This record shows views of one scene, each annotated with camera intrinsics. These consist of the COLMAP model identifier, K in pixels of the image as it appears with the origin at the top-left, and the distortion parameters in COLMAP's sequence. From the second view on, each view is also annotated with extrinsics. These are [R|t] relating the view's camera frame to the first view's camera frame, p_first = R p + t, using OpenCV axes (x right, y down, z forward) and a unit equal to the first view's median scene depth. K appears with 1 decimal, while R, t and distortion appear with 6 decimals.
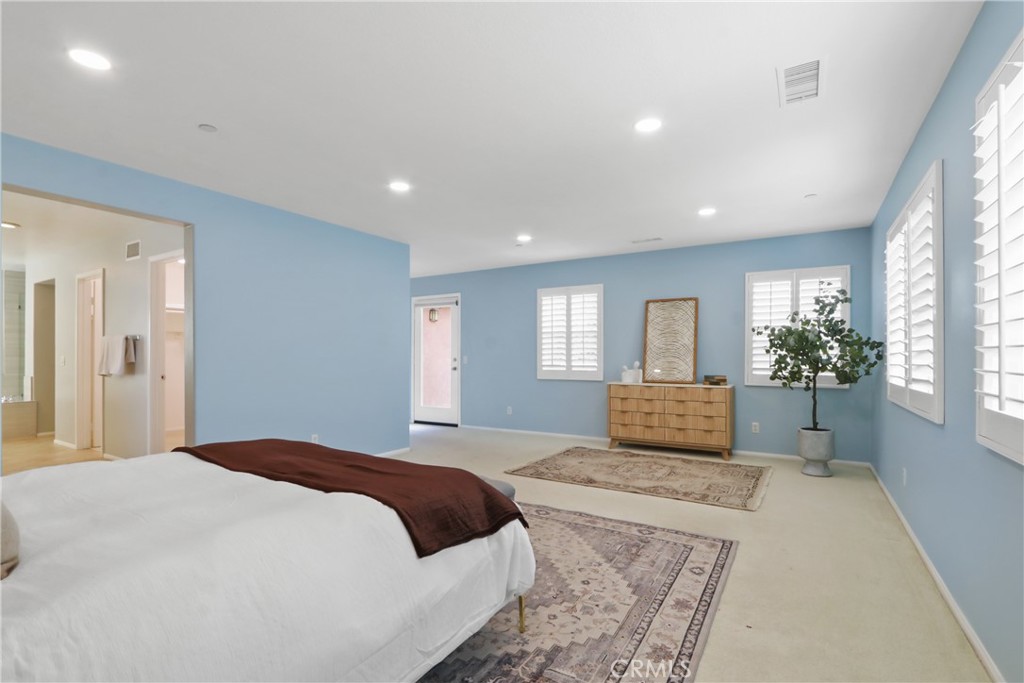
lens RADIAL K [[473.6, 0, 512.8], [0, 473.6, 349.6], [0, 0, 1]] dist [-0.015444, 0.000925]
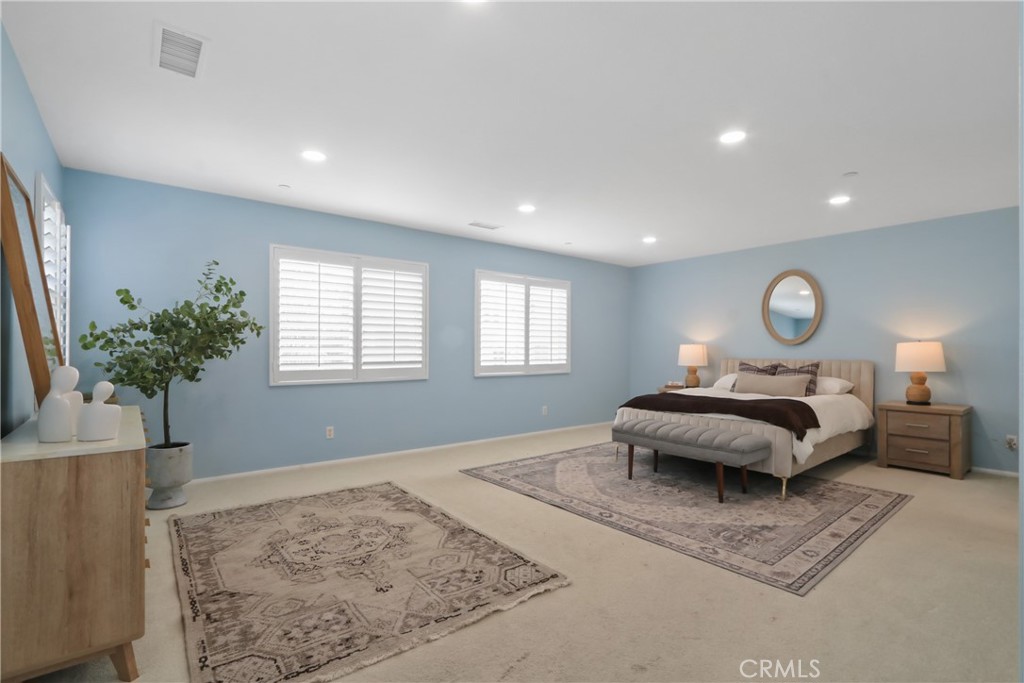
lens RADIAL K [[473.6, 0, 514.1], [0, 473.6, 348.9], [0, 0, 1]] dist [-0.015444, 0.000925]
pose [[-0.942852, 0.000776, 0.333210, -0.158963], [-0.005458, 0.999827, -0.017773, 0.028360], [-0.333166, -0.018576, -0.942685, 1.860373]]
